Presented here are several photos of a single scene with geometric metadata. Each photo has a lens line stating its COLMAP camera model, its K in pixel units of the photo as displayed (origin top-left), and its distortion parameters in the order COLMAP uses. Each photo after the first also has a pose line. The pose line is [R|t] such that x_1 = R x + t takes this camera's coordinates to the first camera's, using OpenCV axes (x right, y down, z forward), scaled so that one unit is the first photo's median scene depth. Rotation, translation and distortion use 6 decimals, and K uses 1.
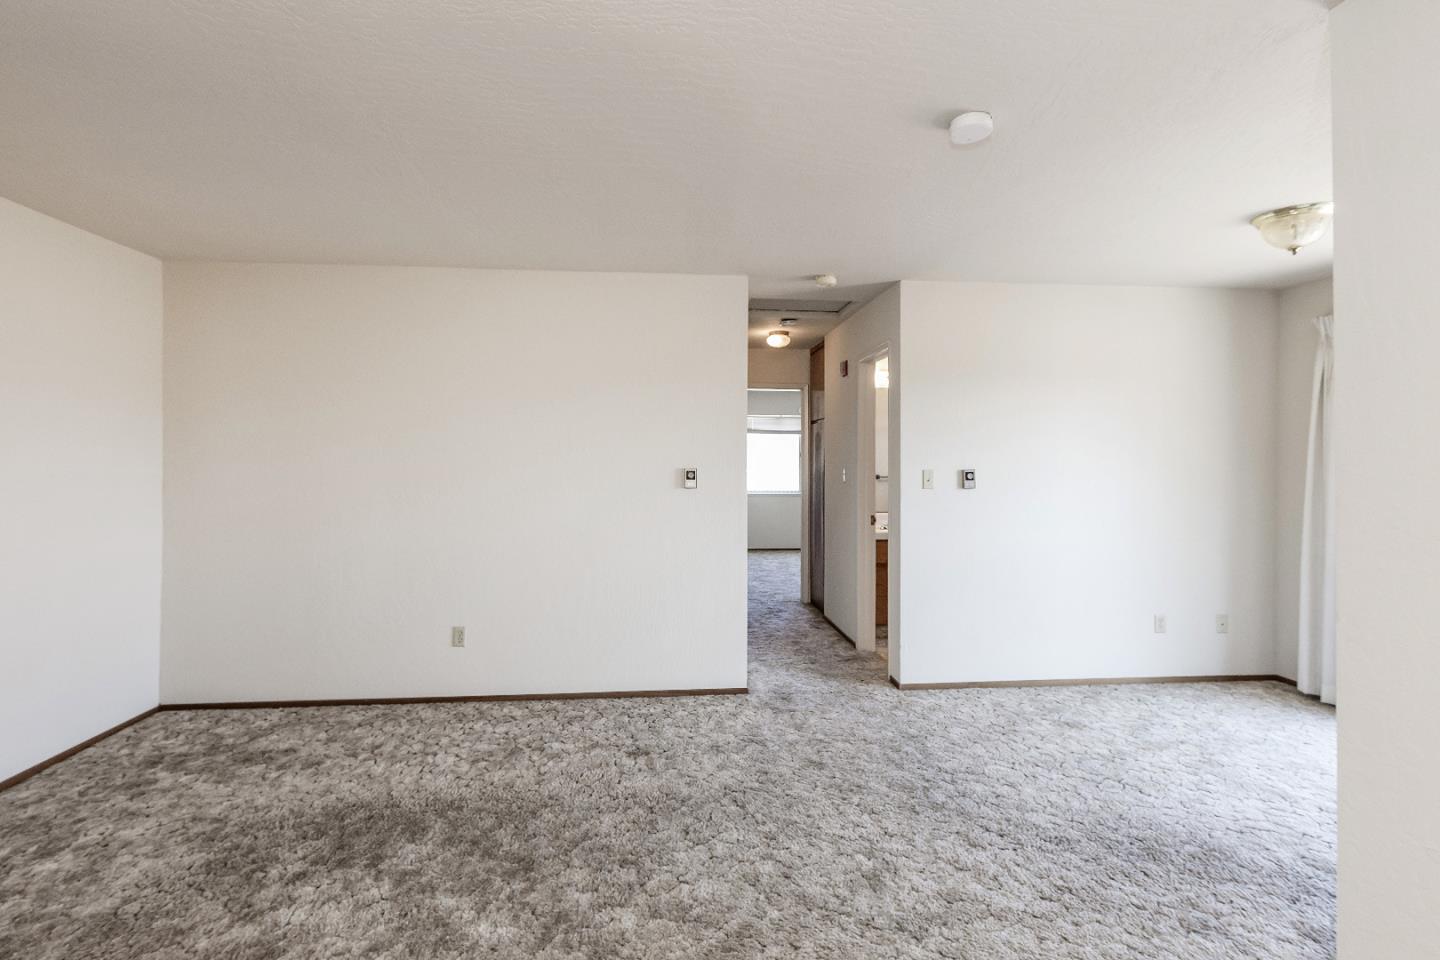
lens RADIAL K [[666.1, 0, 725.1], [0, 666.1, 479.7], [0, 0, 1]] dist [-0.000506, -0.000284]
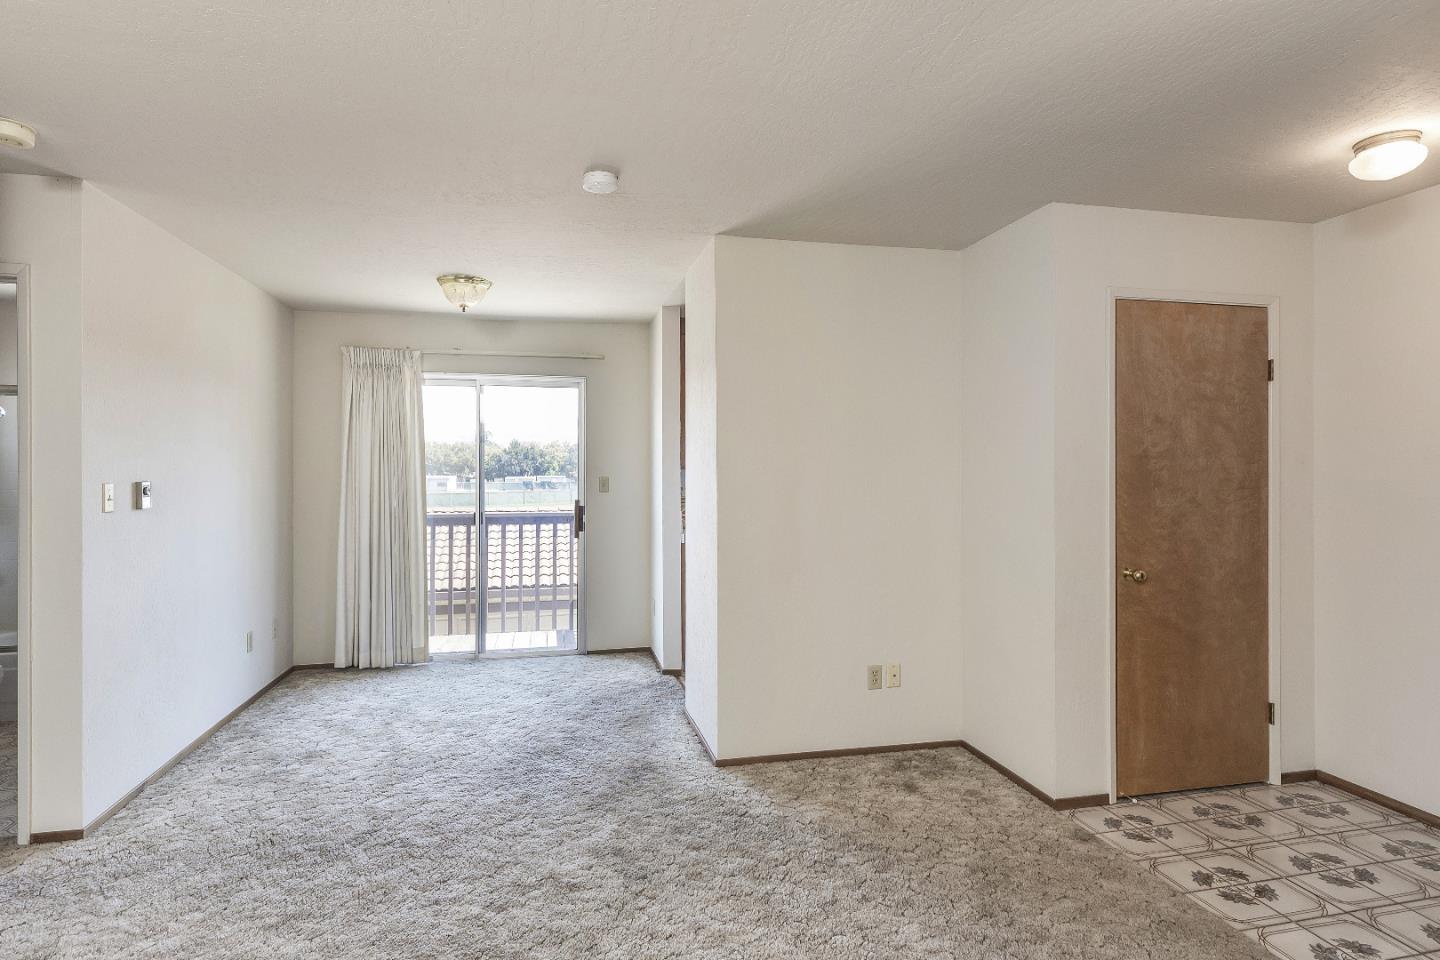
lens RADIAL K [[736.6, 0, 720.5], [0, 736.6, 480.9], [0, 0, 1]] dist [-0.002632, 0.000895]
pose [[-0.106563, -0.018663, 0.994131, -0.580880], [0.031263, 0.999267, 0.022110, -0.017410], [-0.993814, 0.033436, -0.105901, 0.573918]]
